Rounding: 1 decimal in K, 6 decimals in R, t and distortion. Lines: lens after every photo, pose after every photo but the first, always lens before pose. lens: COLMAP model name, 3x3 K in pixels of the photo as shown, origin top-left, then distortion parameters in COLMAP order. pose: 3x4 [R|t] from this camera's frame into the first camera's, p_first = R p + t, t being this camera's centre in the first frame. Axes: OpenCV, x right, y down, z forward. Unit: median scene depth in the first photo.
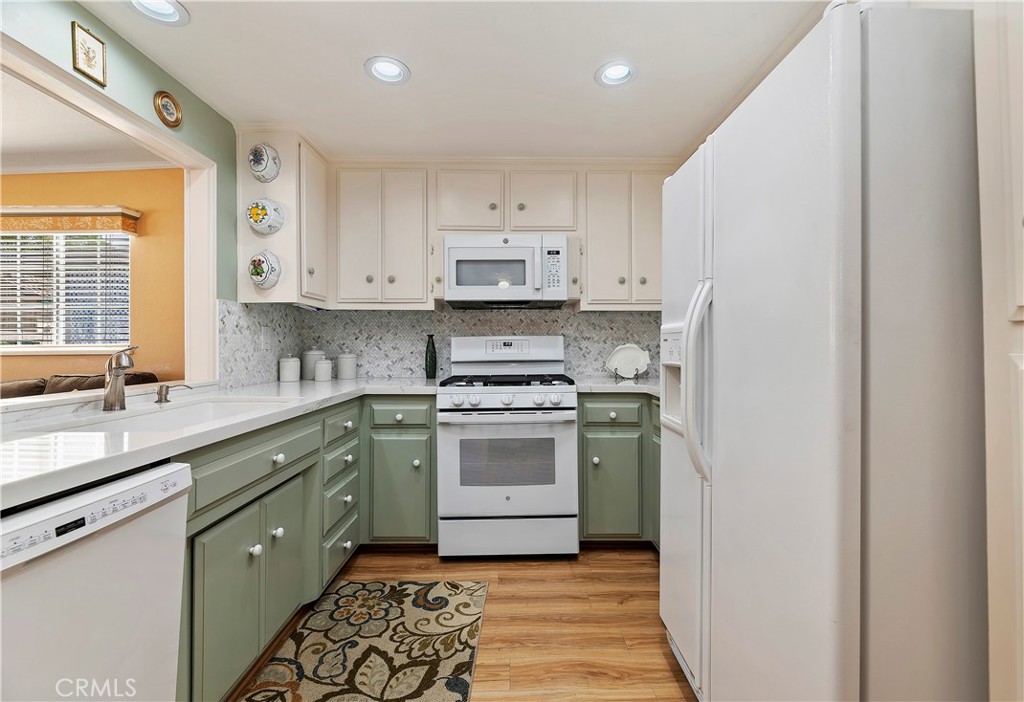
lens RADIAL K [[451.1, 0, 519.0], [0, 451.1, 340.9], [0, 0, 1]] dist [-0.002899, 0.000005]
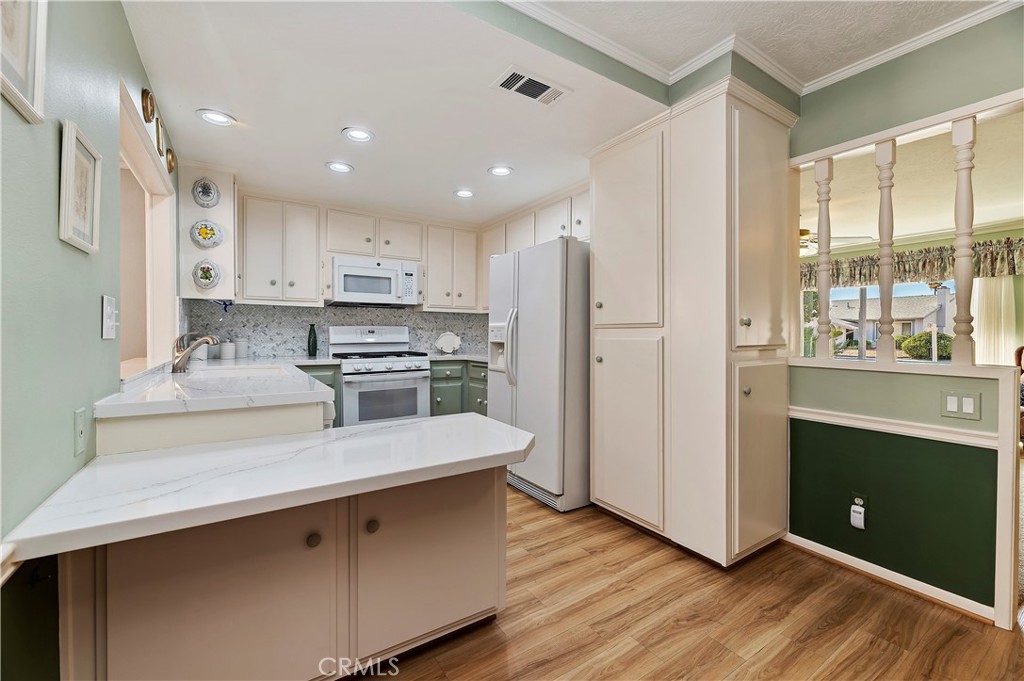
lens RADIAL K [[424.9, 0, 535.5], [0, 424.9, 334.6], [0, 0, 1]] dist [0.000029, -0.000007]
pose [[0.828495, 0.005258, 0.559972, -0.442389], [-0.012574, 0.999878, 0.009216, -0.003336], [-0.559855, -0.014677, 0.828460, -0.560056]]
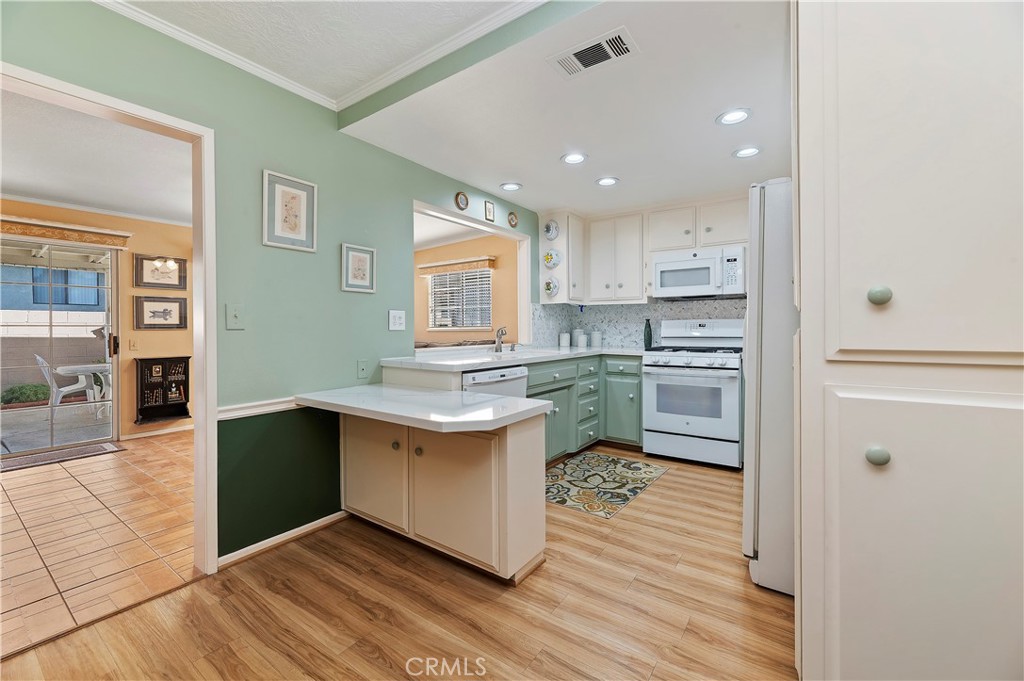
lens RADIAL K [[430.9, 0, 499.2], [0, 430.9, 333.8], [0, 0, 1]] dist [-0.001075, -0.000027]
pose [[0.799201, 0.009631, -0.600987, 0.344162], [0.006340, 0.999681, 0.024451, -0.003924], [0.601030, -0.023351, 0.798885, -0.575959]]
